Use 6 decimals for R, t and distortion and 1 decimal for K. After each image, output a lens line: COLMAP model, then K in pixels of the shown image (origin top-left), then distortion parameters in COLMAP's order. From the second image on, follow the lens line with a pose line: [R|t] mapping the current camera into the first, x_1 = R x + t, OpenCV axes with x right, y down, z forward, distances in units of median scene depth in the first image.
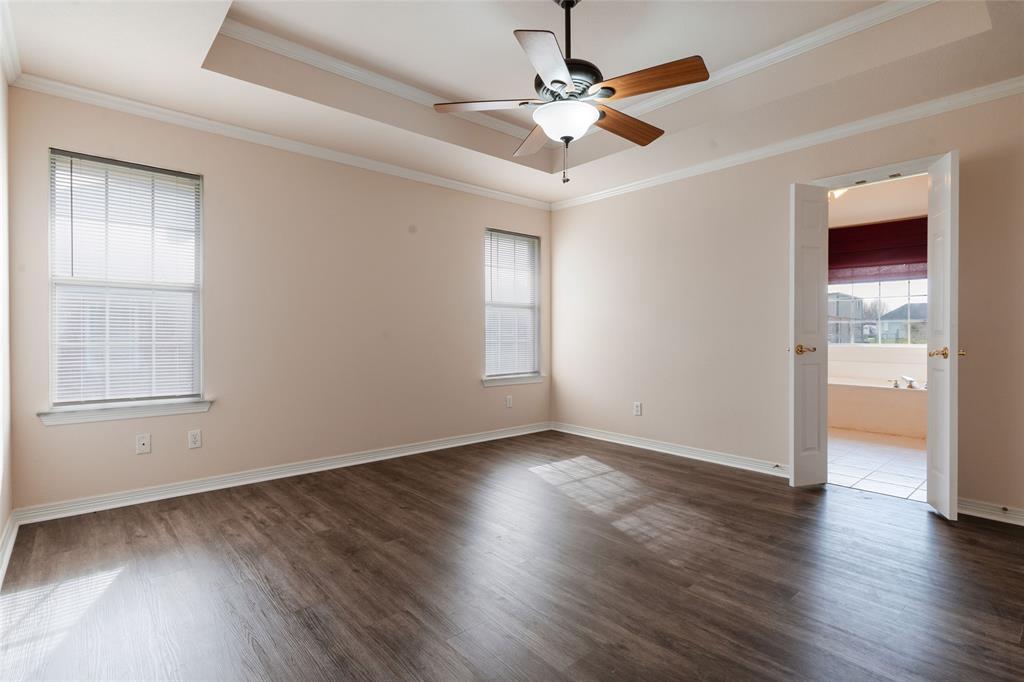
lens RADIAL K [[502.6, 0, 512.0], [0, 502.6, 341.0], [0, 0, 1]] dist [0.001526, -0.000098]
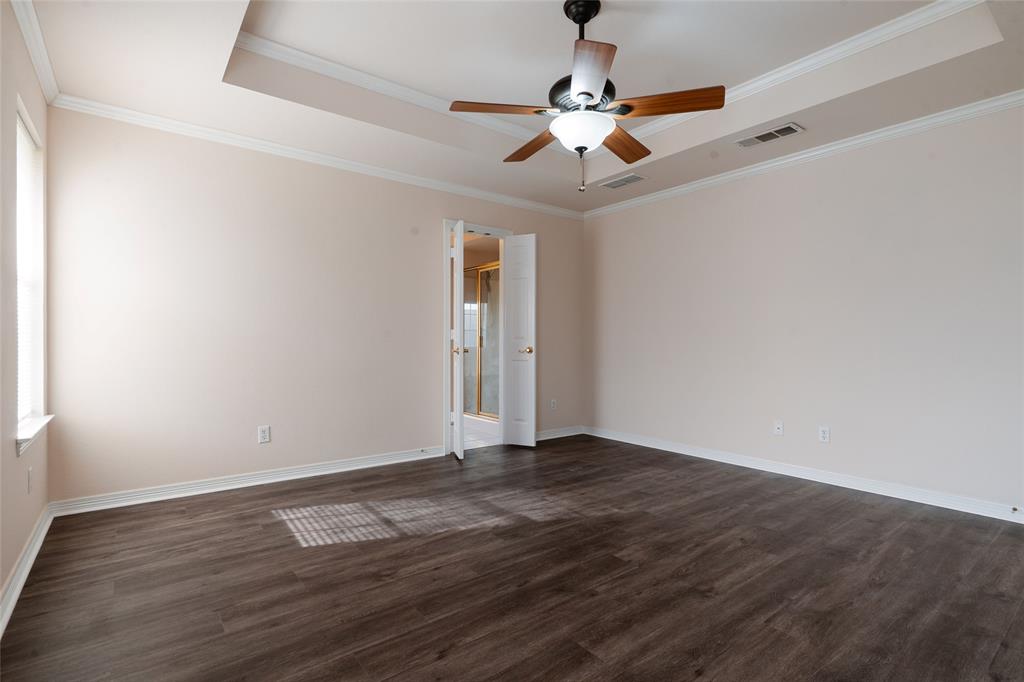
lens RADIAL K [[489.3, 0, 508.2], [0, 489.3, 336.6], [0, 0, 1]] dist [-0.001211, -0.000233]
pose [[0.064884, 0.004512, 0.997883, -0.810138], [0.008734, 0.999949, -0.005089, -0.014592], [-0.997855, 0.009046, 0.064841, 0.968095]]
